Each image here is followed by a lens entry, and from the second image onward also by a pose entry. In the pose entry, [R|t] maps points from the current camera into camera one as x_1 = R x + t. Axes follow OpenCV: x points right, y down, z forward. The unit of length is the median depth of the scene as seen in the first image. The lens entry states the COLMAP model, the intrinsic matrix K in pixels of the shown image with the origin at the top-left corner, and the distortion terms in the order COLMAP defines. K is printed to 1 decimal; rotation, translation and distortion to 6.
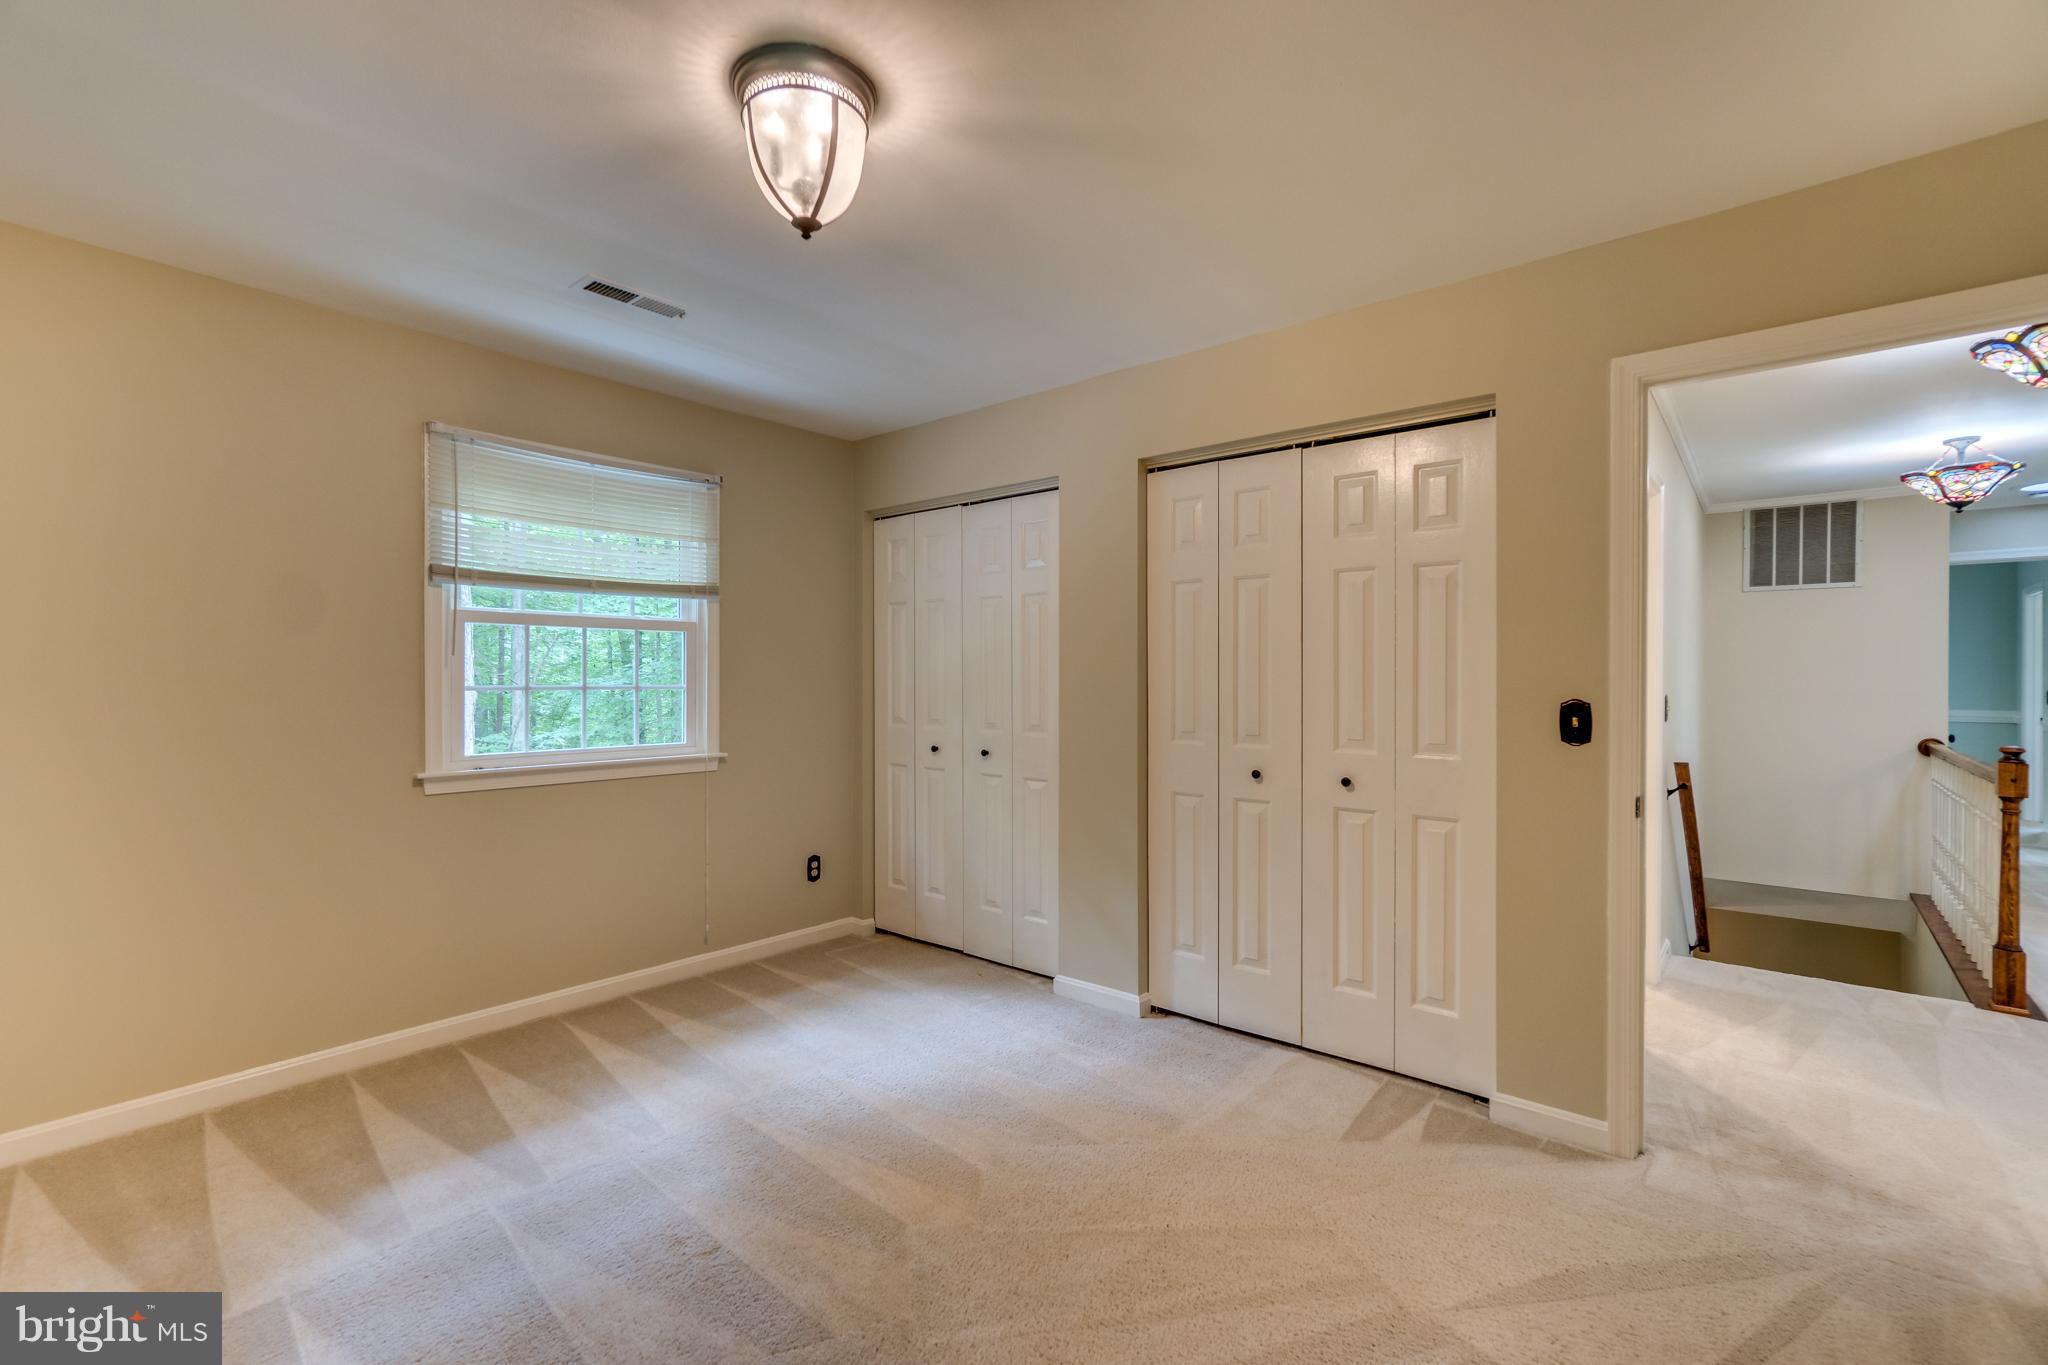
lens RADIAL K [[890.5, 0, 1021.0], [0, 890.5, 690.3], [0, 0, 1]] dist [-0.011067, 0.011892]
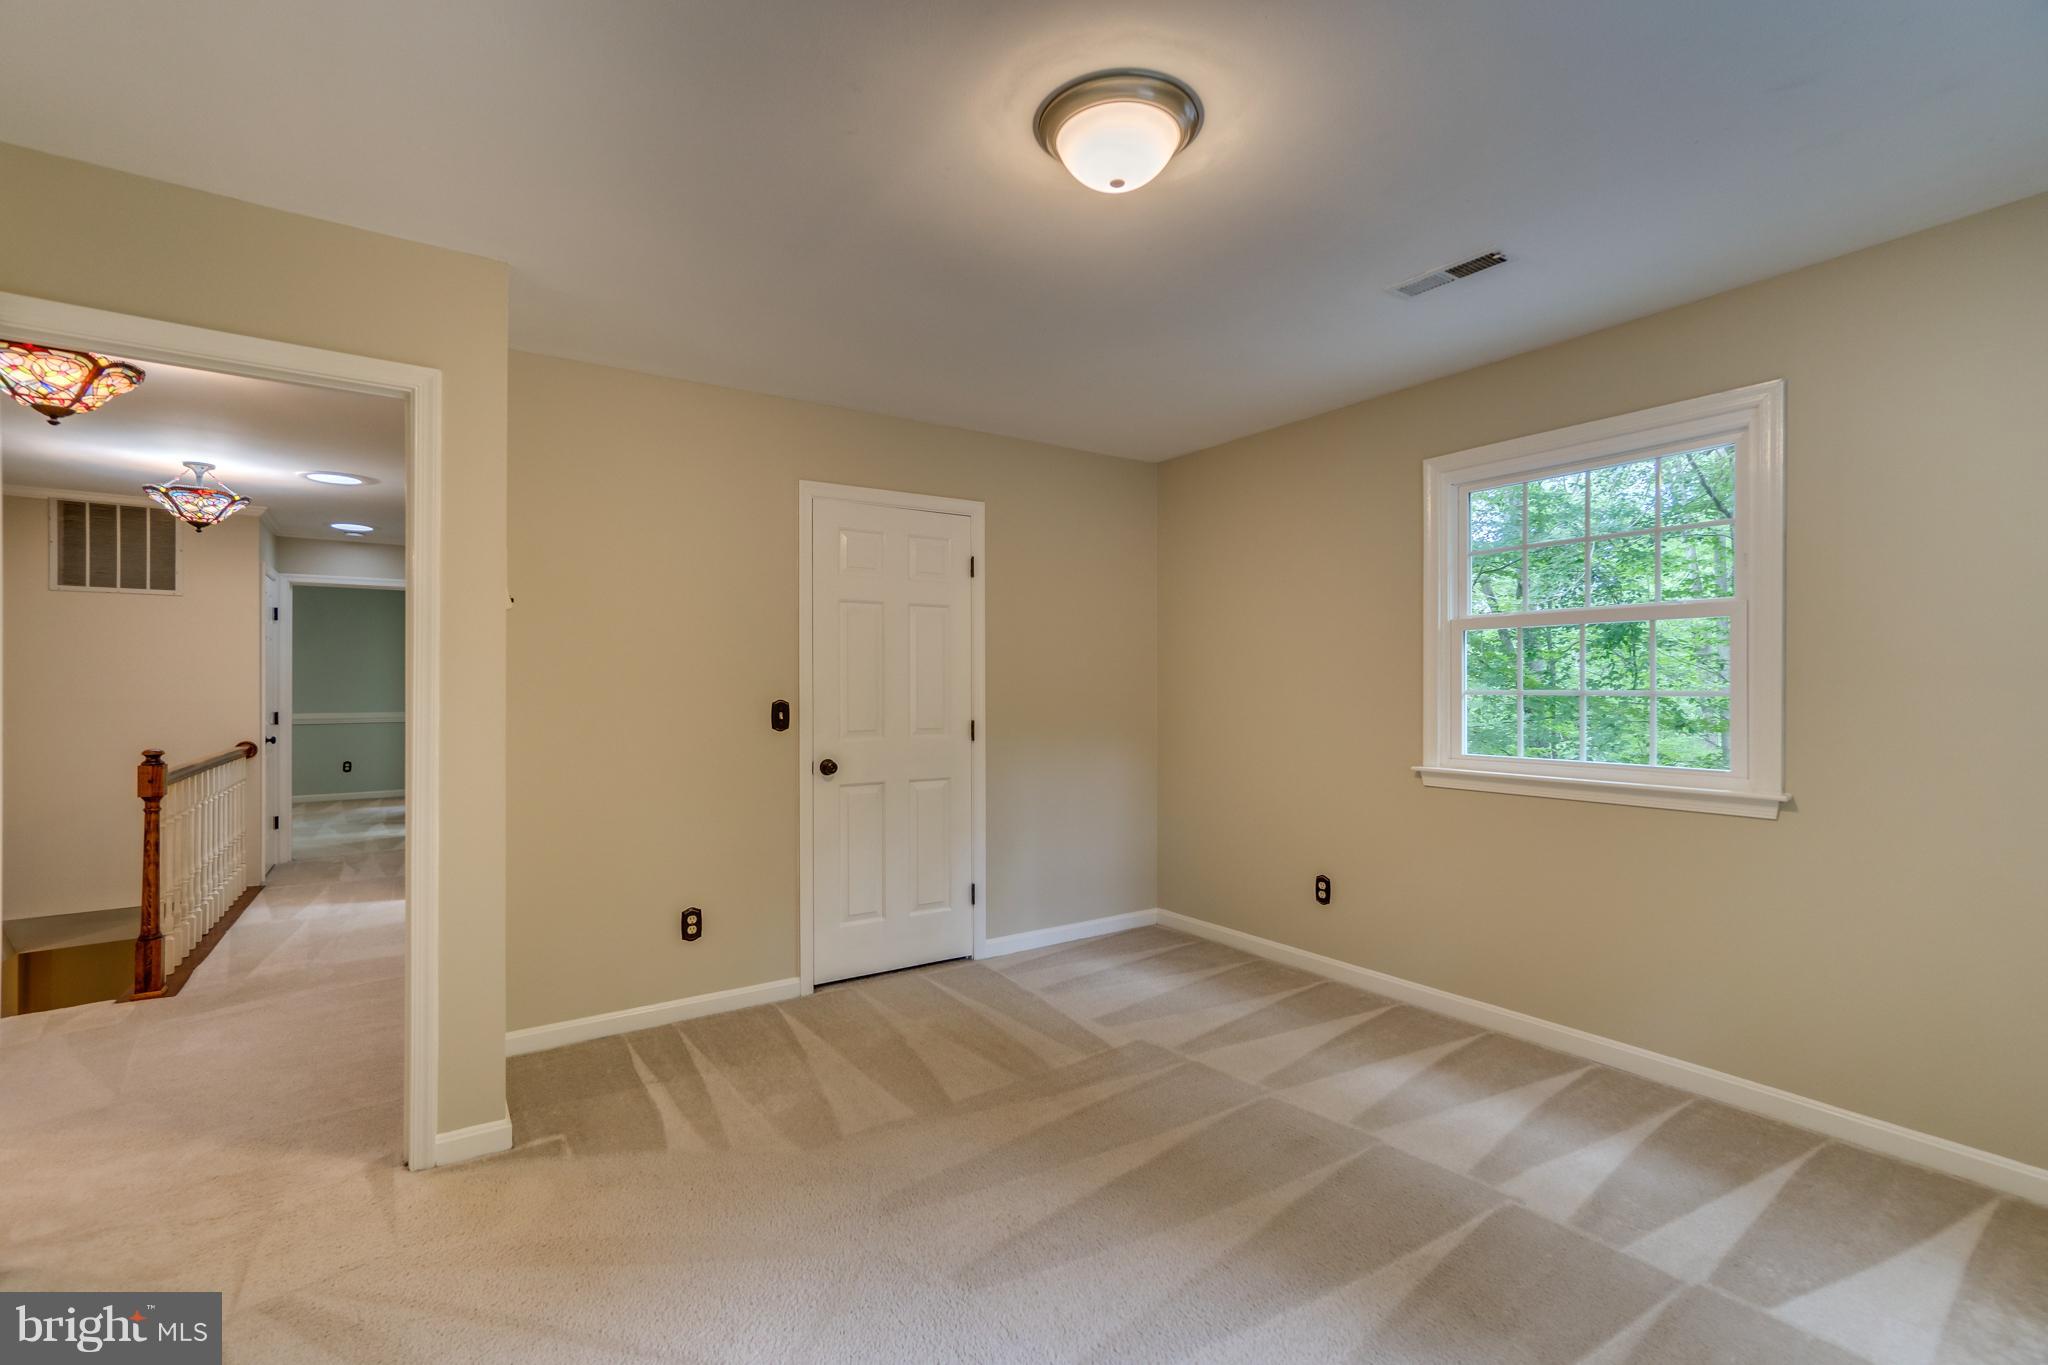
lens RADIAL K [[890.5, 0, 1021.0], [0, 890.5, 690.3], [0, 0, 1]] dist [-0.011067, 0.011892]
pose [[0.281619, -0.004883, 0.959514, 0.299175], [0.015412, 0.999881, 0.000565, 0.005703], [-0.959402, 0.014629, 0.281661, -0.244717]]
